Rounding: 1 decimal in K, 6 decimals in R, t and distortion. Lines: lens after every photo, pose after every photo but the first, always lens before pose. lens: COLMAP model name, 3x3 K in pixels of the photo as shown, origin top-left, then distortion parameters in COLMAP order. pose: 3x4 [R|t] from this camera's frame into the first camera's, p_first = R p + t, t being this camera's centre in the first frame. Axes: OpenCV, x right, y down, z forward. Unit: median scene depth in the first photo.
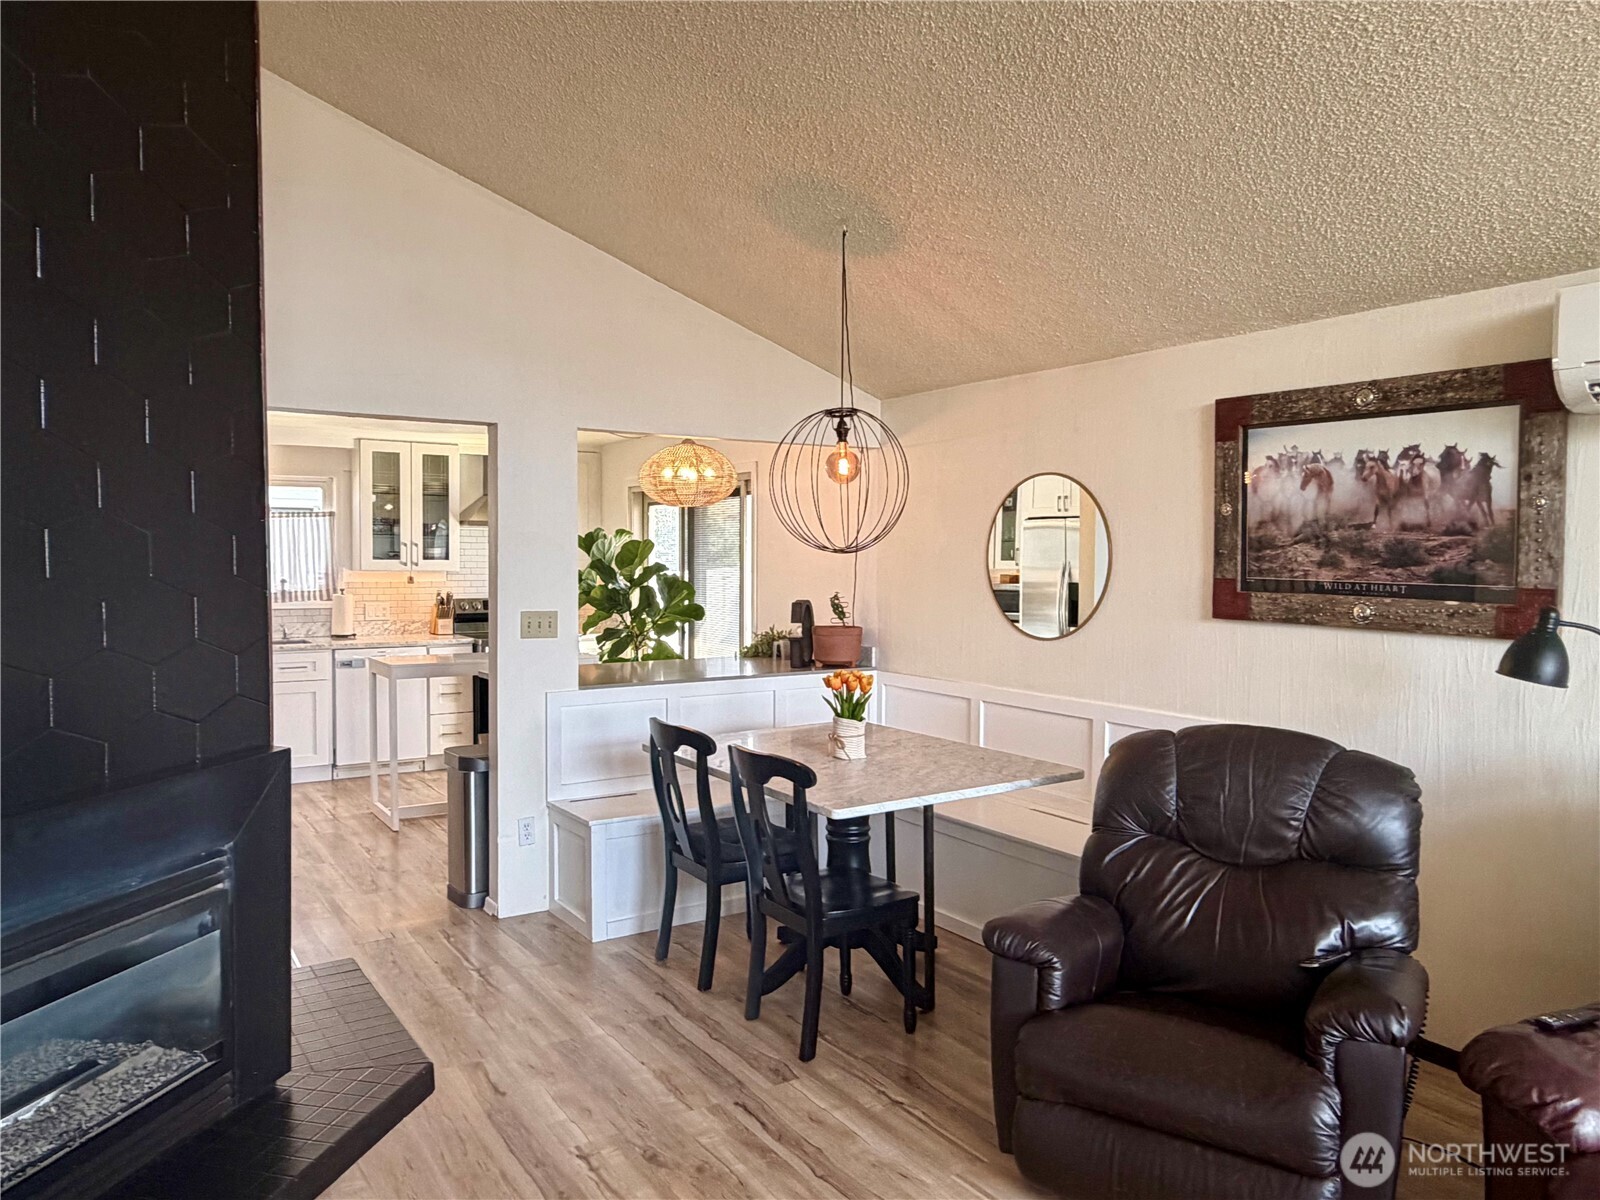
lens RADIAL K [[1093.9, 0, 780.7], [0, 1093.9, 599.2], [0, 0, 1]] dist [-0.000201, -0.001267]
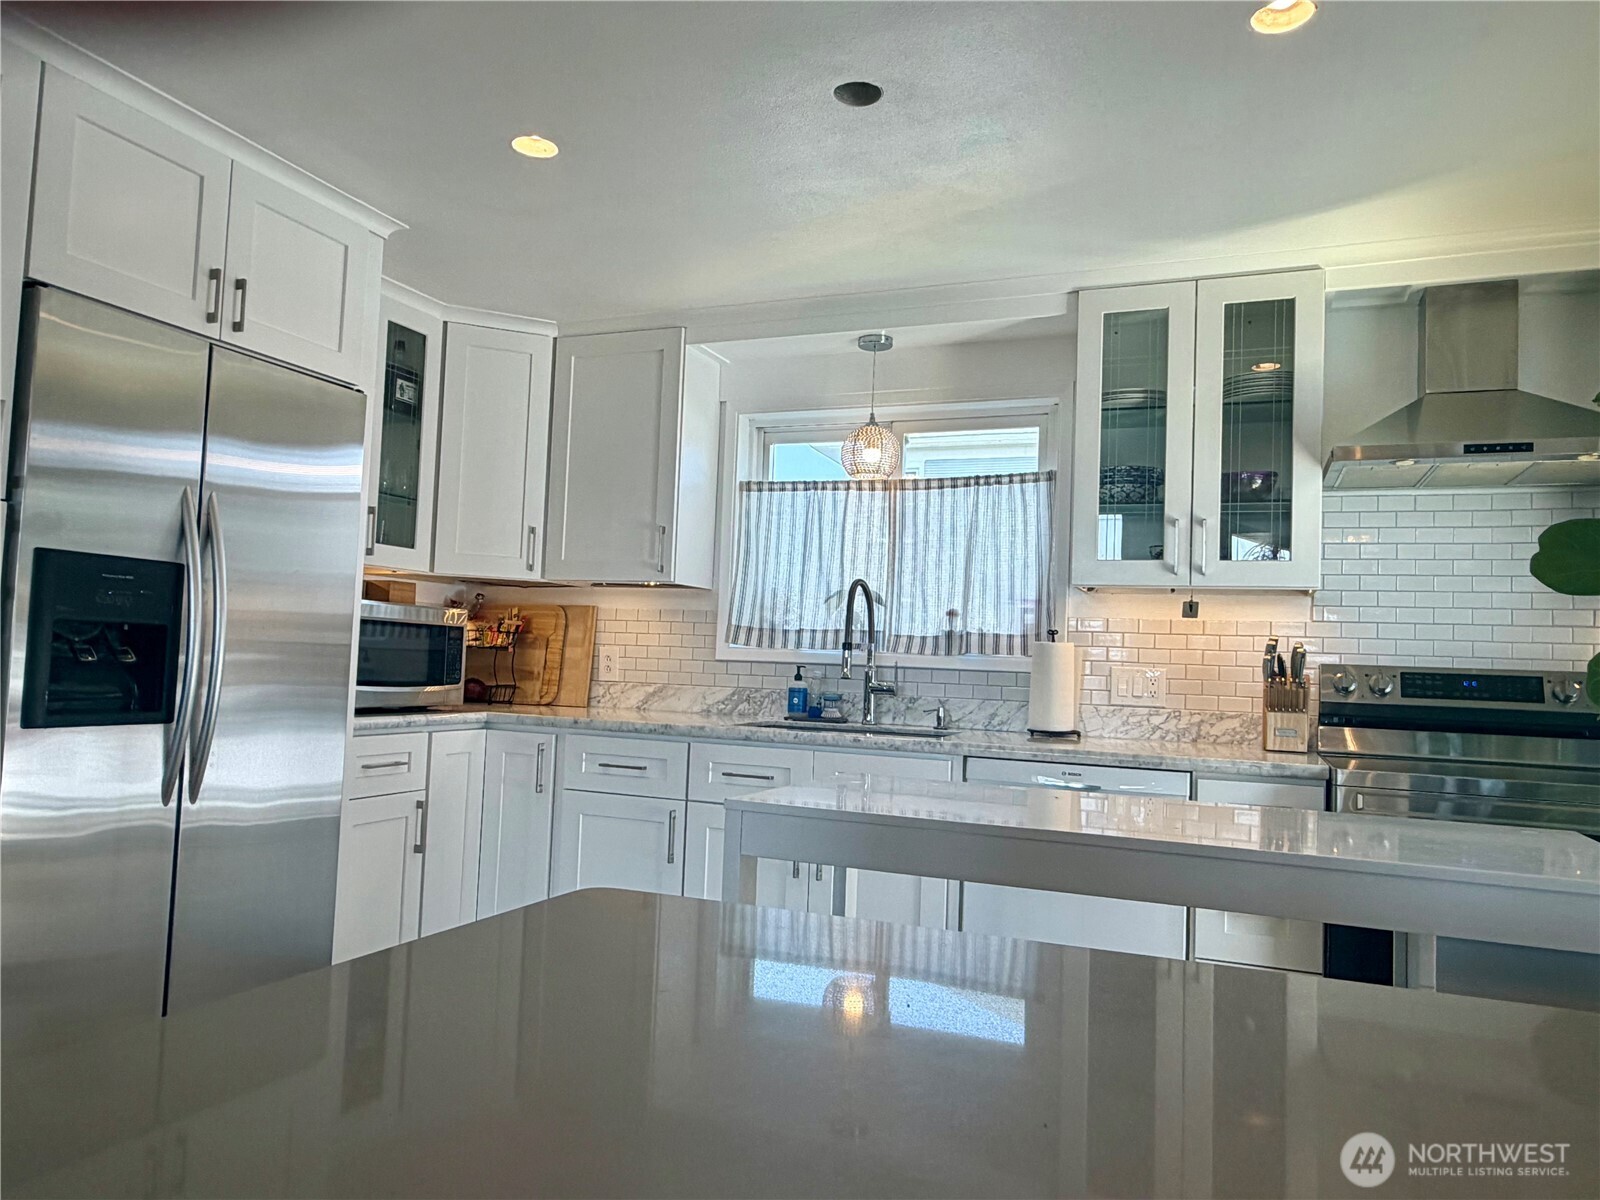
lens RADIAL K [[1093.9, 0, 790.3], [0, 1093.9, 606.0], [0, 0, 1]] dist [-0.000201, -0.001267]
pose [[0.575259, -0.024999, -0.817589, -0.149751], [-0.067993, 0.994612, -0.078252, 0.040319], [0.815140, 0.100605, 0.570460, 1.094578]]
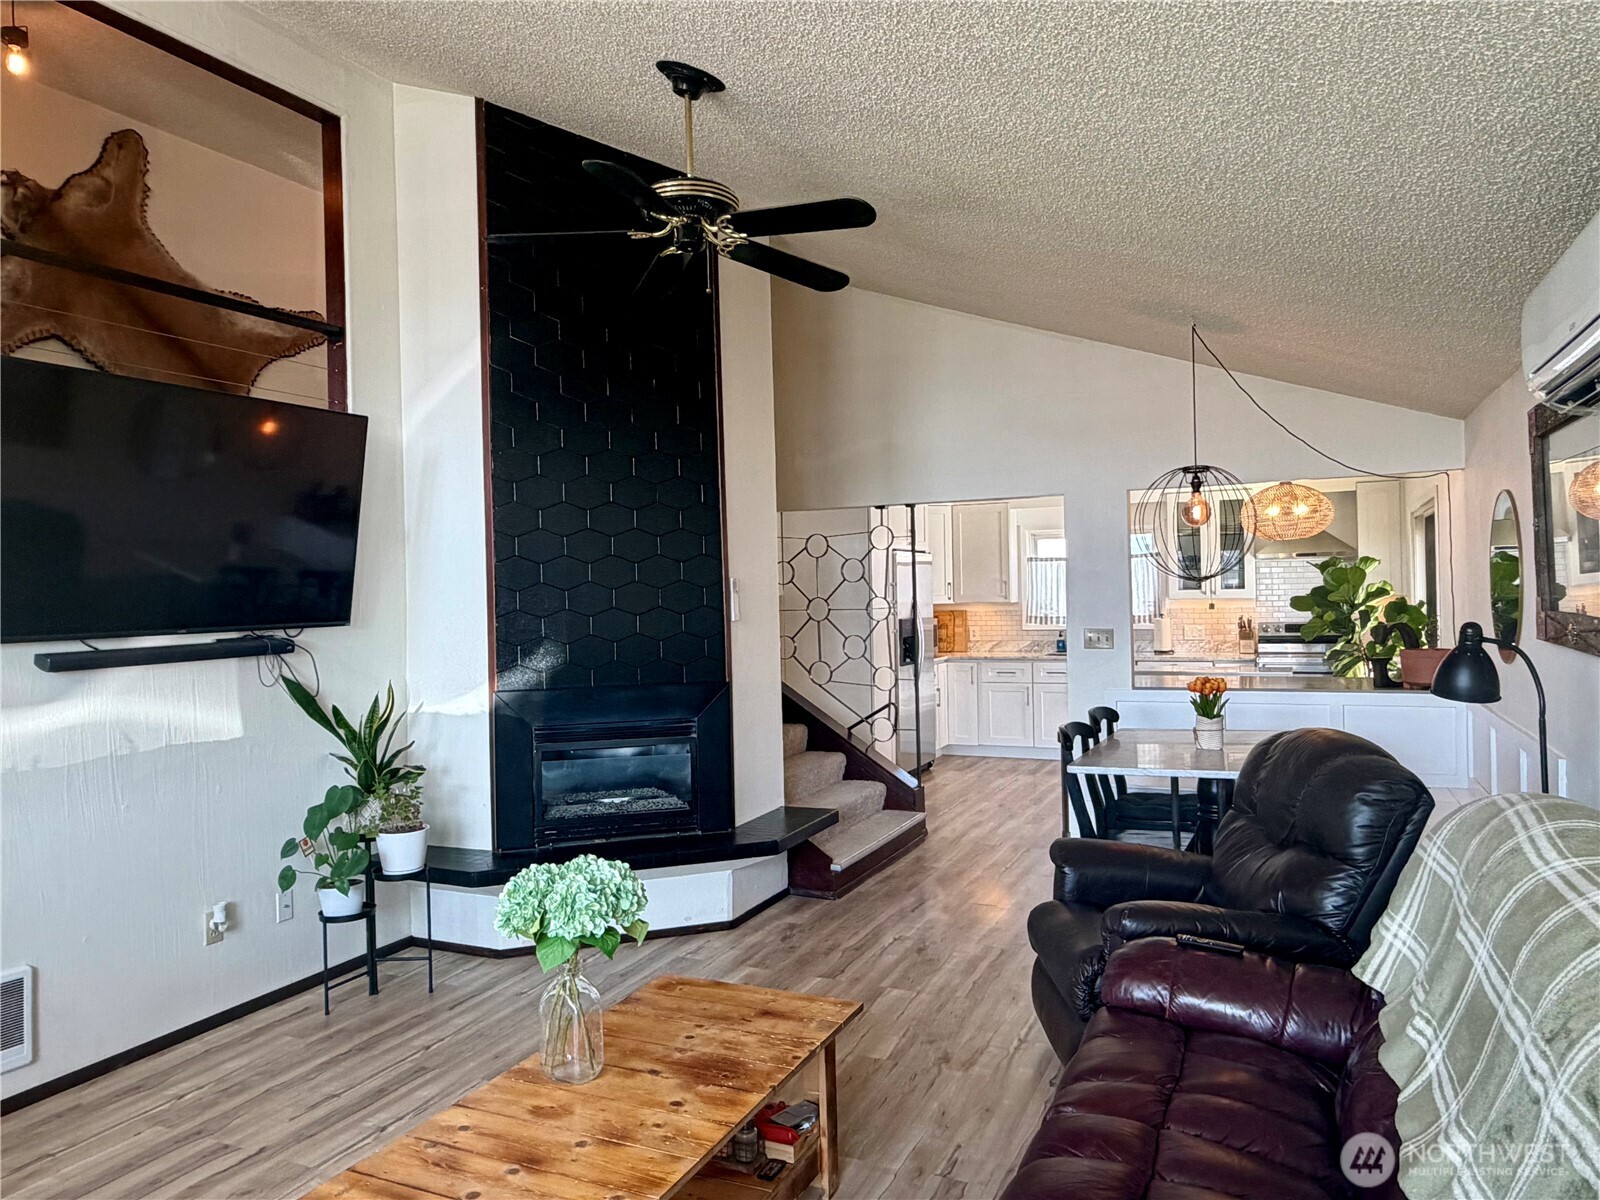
lens RADIAL K [[1093.9, 0, 790.0], [0, 1093.9, 598.4], [0, 0, 1]] dist [-0.000201, -0.001267]
pose [[0.535261, -0.014361, -0.844564, 0.723190], [-0.008143, 0.999721, -0.022161, 0.006778], [0.844647, 0.018739, 0.534995, -0.046140]]
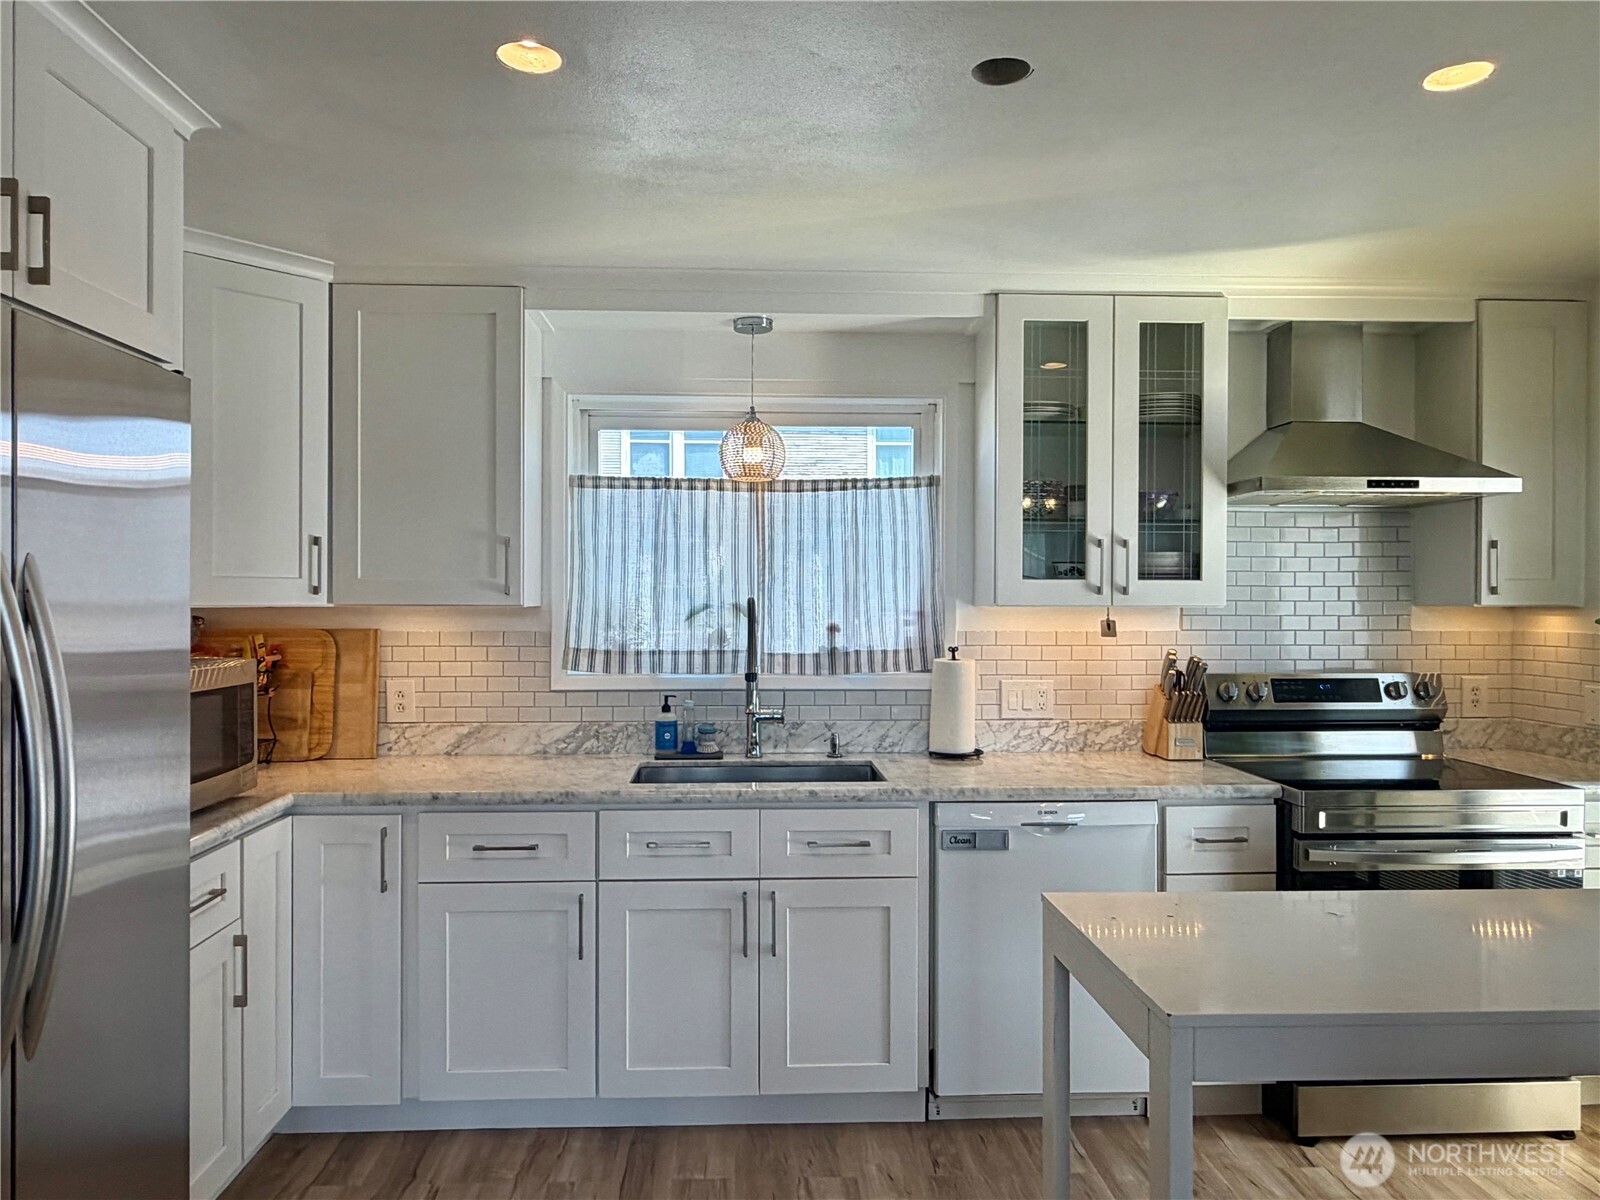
lens RADIAL K [[1093.9, 0, 789.2], [0, 1093.9, 603.8], [0, 0, 1]] dist [-0.000201, -0.001267]
pose [[0.866493, -0.002309, -0.499184, -0.403160], [-0.016414, 0.999317, -0.033114, -0.019126], [0.498920, 0.036886, 0.865863, 0.989948]]
